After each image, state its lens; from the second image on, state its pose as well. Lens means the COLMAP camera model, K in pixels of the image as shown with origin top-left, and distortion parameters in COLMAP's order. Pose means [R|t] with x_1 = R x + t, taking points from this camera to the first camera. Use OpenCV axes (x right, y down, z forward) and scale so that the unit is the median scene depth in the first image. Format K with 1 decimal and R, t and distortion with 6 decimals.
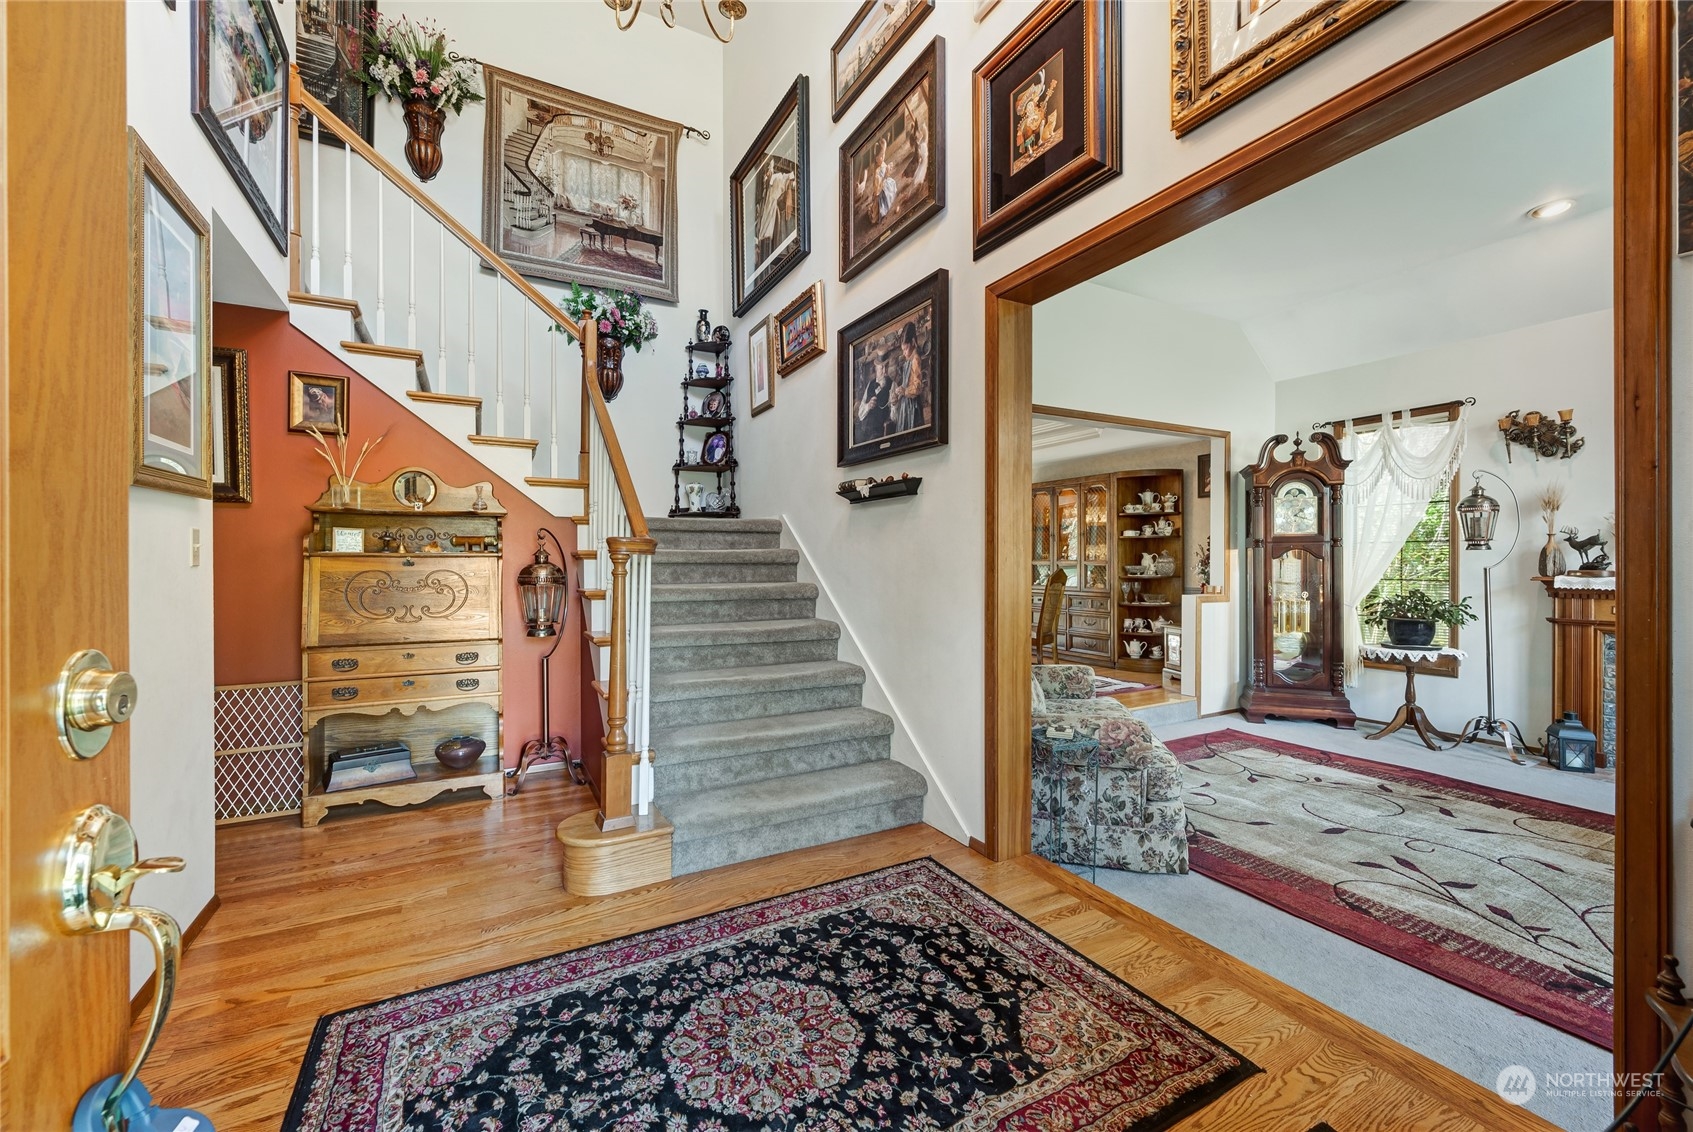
lens RADIAL K [[677.9, 0, 846.9], [0, 677.9, 565.5], [0, 0, 1]] dist [-0.002384, 0.000337]
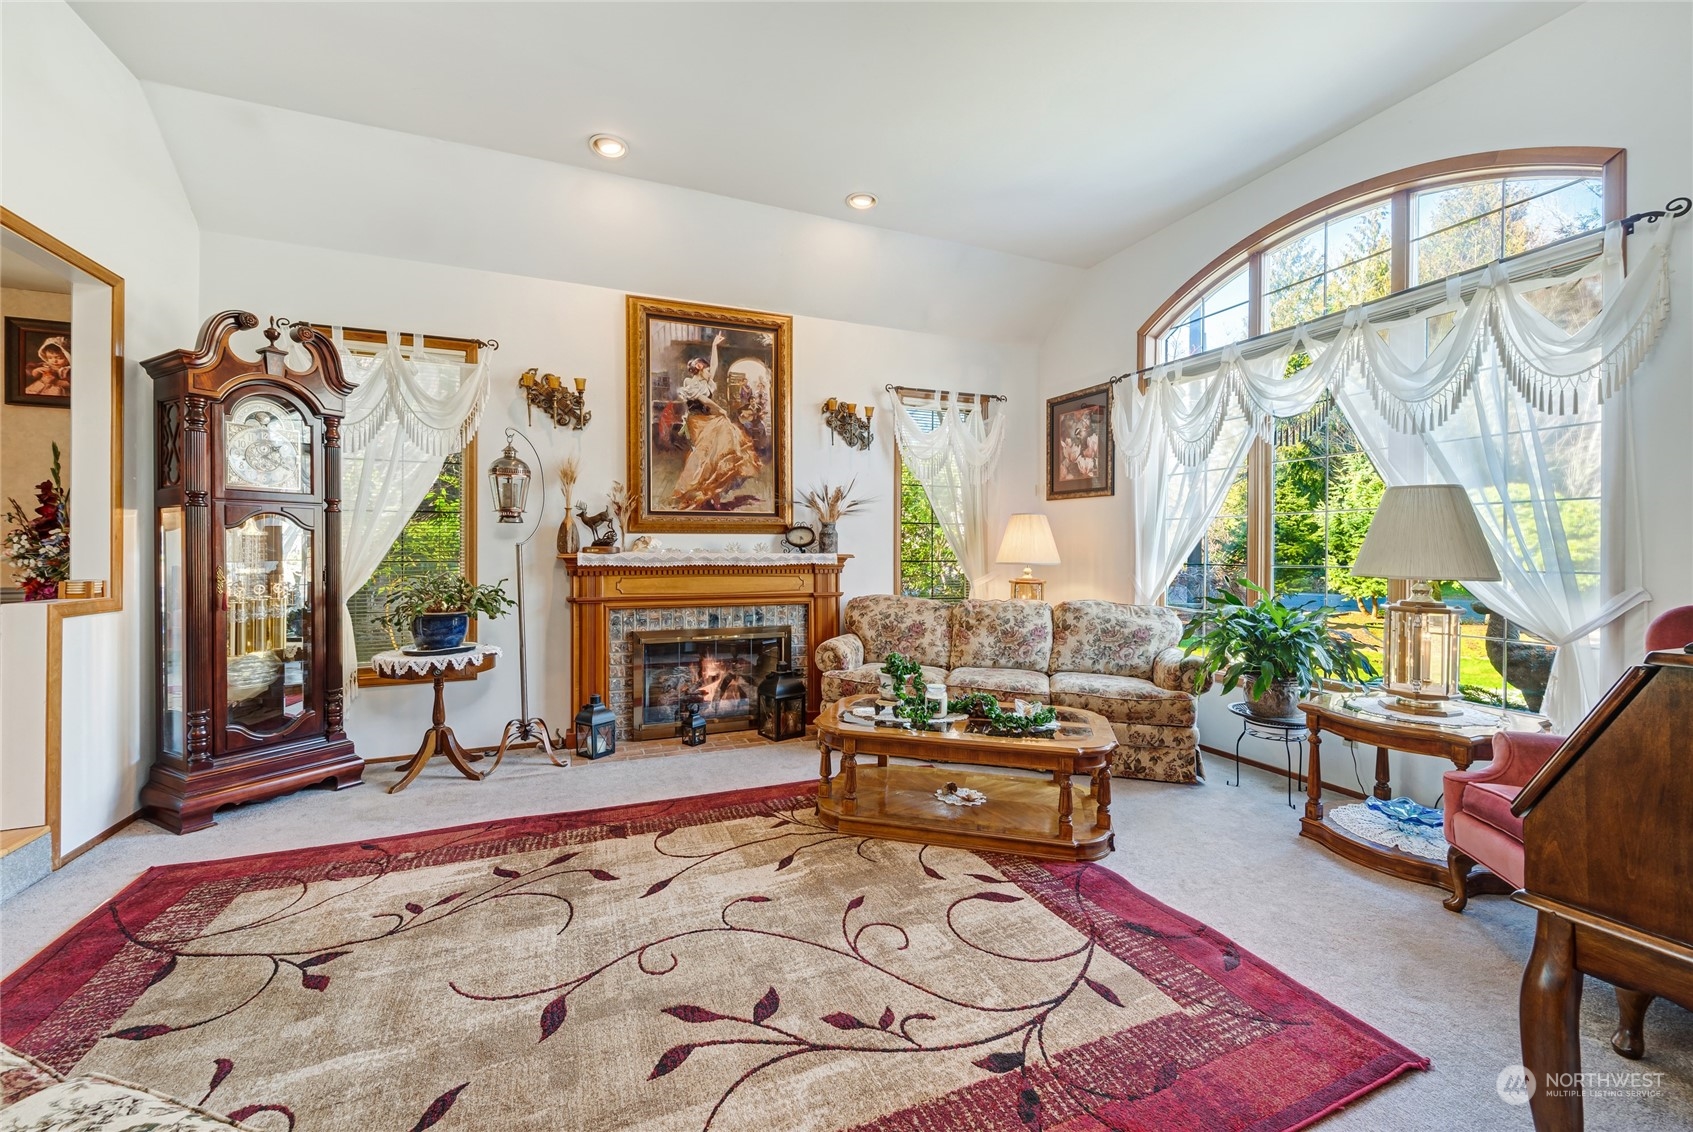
lens RADIAL K [[677.9, 0, 843.8], [0, 677.9, 553.3], [0, 0, 1]] dist [-0.002384, 0.000337]
pose [[0.114471, -0.002049, 0.993424, 0.174898], [0.006066, 0.999981, 0.001363, 0.018799], [-0.993408, 0.005870, 0.114481, 0.585139]]
